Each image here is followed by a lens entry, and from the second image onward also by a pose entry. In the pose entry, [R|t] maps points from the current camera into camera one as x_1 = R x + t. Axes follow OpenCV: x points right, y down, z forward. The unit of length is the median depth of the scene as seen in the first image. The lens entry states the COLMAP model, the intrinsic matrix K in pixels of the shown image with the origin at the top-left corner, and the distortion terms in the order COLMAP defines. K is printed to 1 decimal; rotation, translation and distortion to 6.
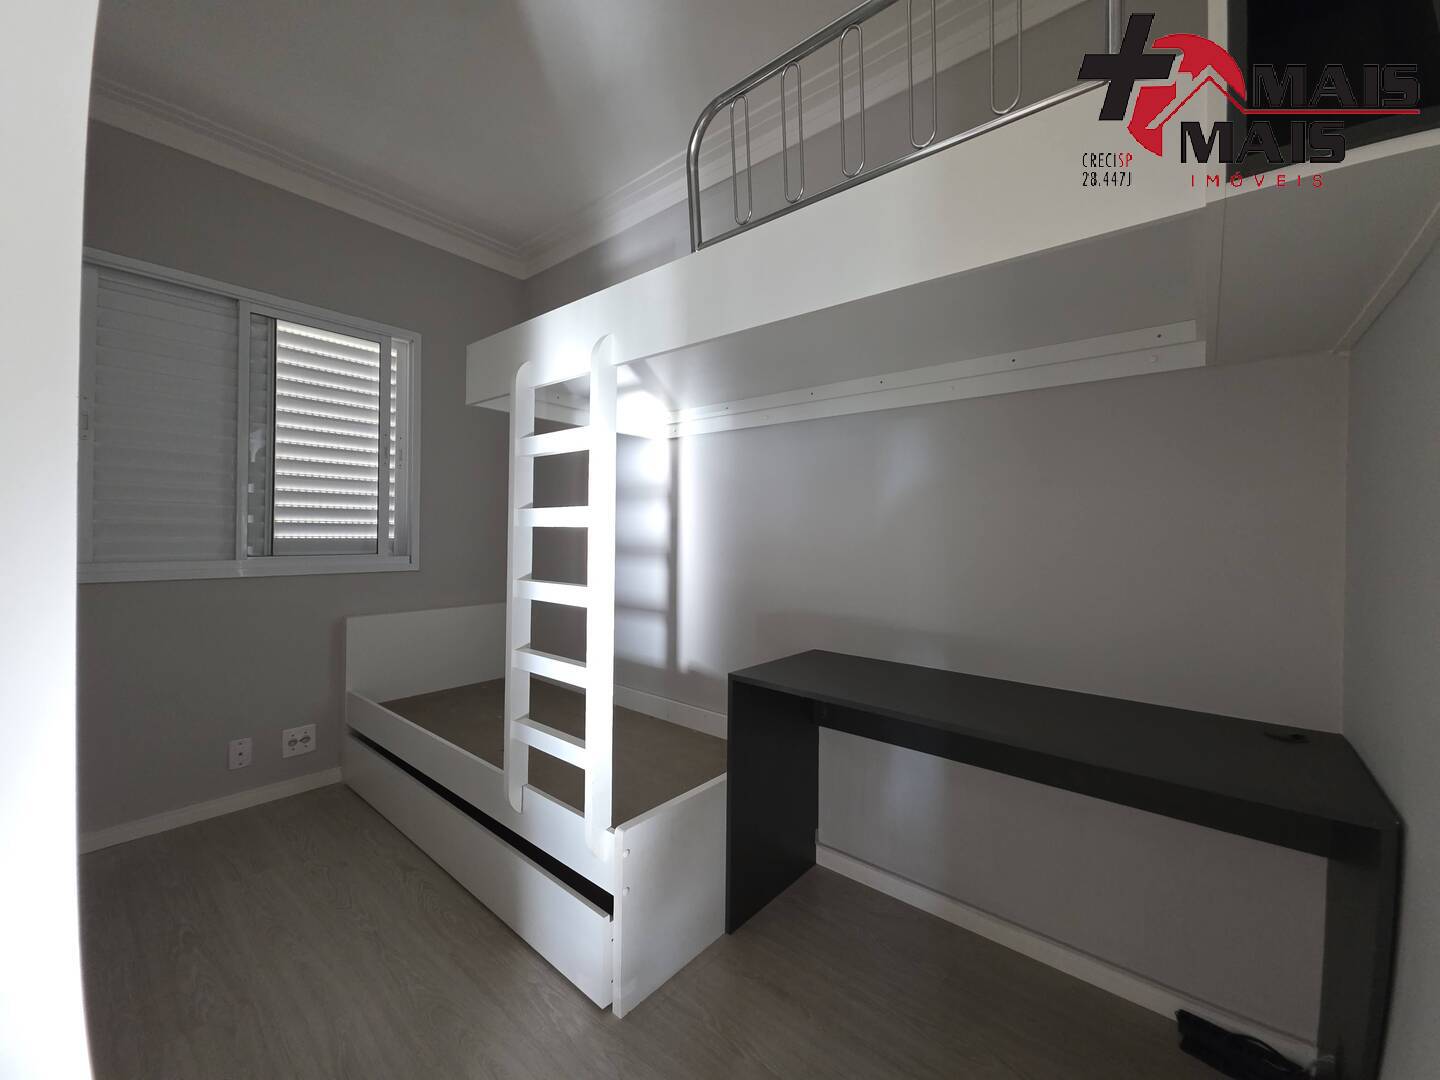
lens RADIAL K [[574.6, 0, 719.1], [0, 574.6, 529.7], [0, 0, 1]] dist [0.014570, -0.009377]
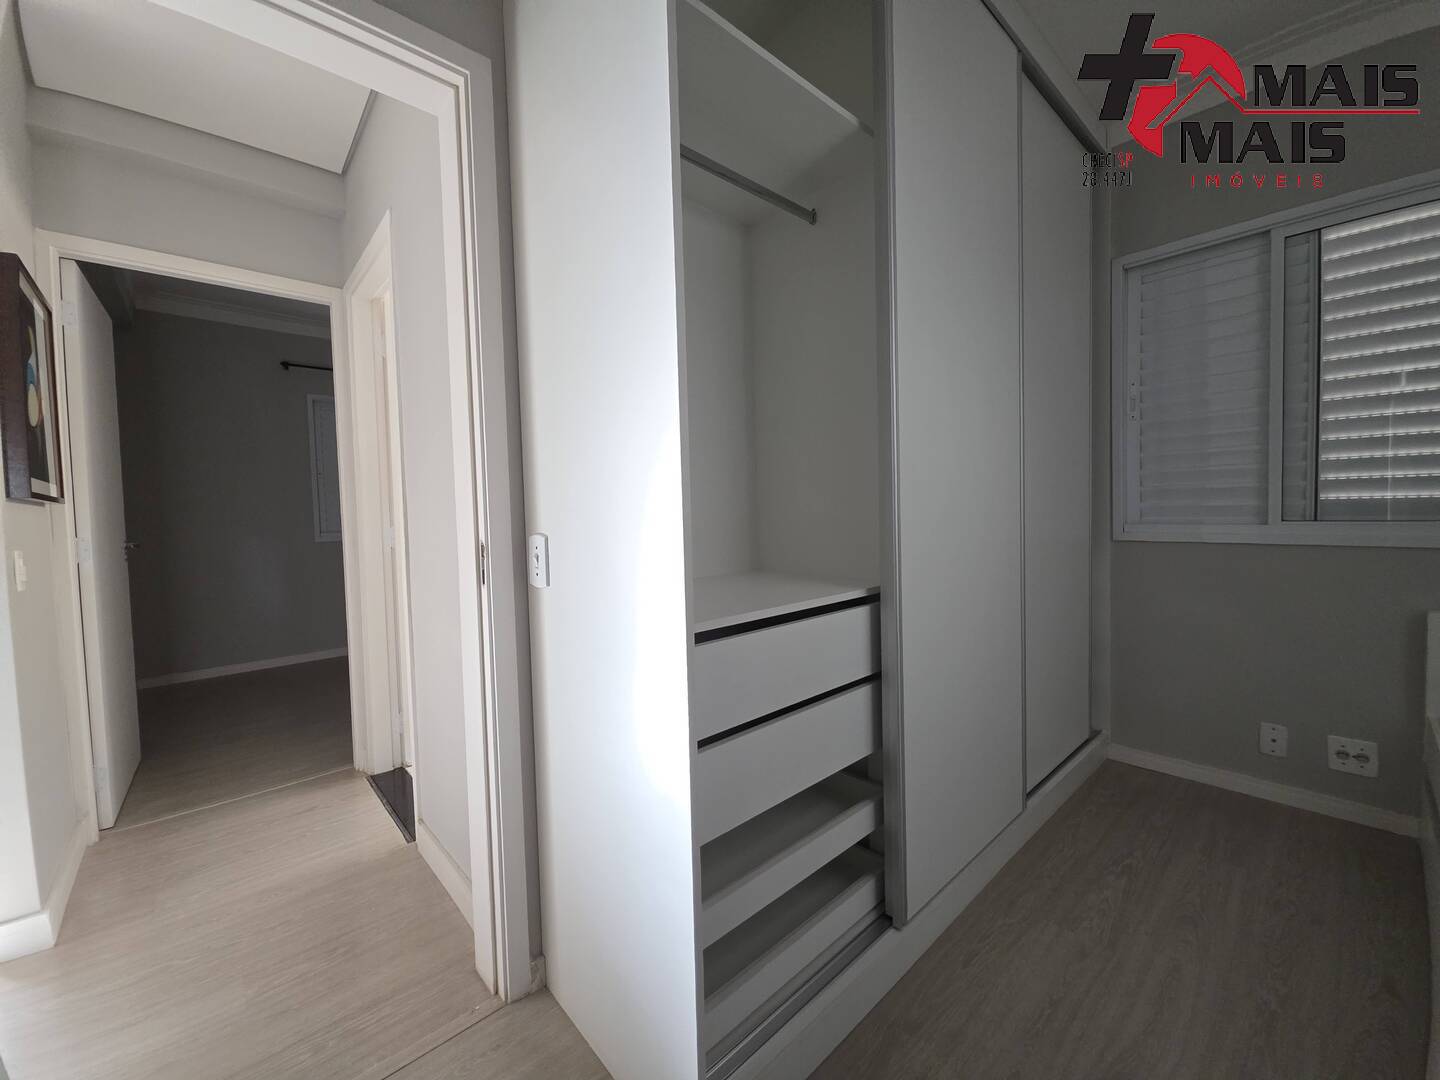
lens RADIAL K [[574.6, 0, 719.1], [0, 574.6, 529.7], [0, 0, 1]] dist [0.014570, -0.009377]
pose [[-0.132226, 0.033405, -0.990656, 0.160314], [0.025146, 0.999223, 0.030338, 0.011082], [0.990901, -0.020900, -0.132964, 0.261979]]
